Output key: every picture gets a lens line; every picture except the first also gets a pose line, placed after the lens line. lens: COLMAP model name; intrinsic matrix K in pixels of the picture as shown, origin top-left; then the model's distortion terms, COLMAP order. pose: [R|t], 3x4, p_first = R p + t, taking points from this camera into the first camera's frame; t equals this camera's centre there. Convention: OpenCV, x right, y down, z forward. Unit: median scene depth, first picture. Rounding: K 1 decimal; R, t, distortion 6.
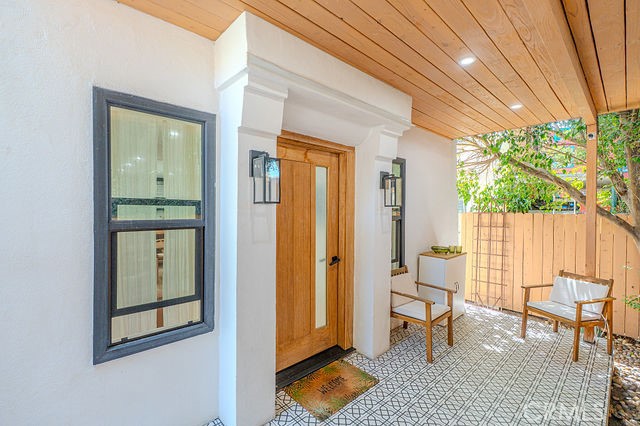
lens RADIAL K [[283.2, 0, 320.0], [0, 283.2, 213.0], [0, 0, 1]] dist [0.001646, 0.000319]
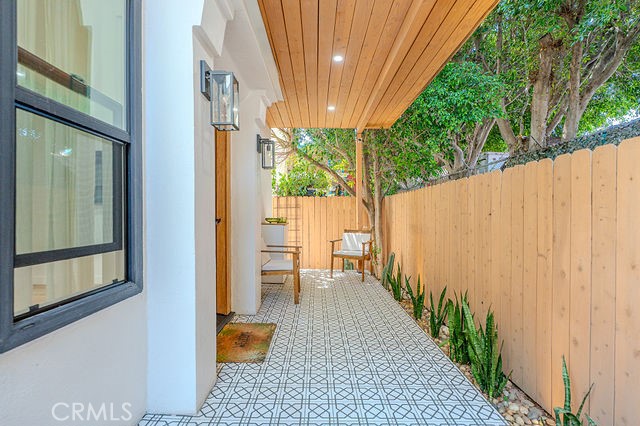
lens RADIAL K [[283.2, 0, 320.0], [0, 283.2, 213.0], [0, 0, 1]] dist [0.001646, 0.000319]
pose [[0.675784, -0.009133, 0.737043, -0.460846], [0.019335, 0.999799, -0.005338, 0.176292], [-0.736846, 0.017858, 0.675824, 0.139077]]
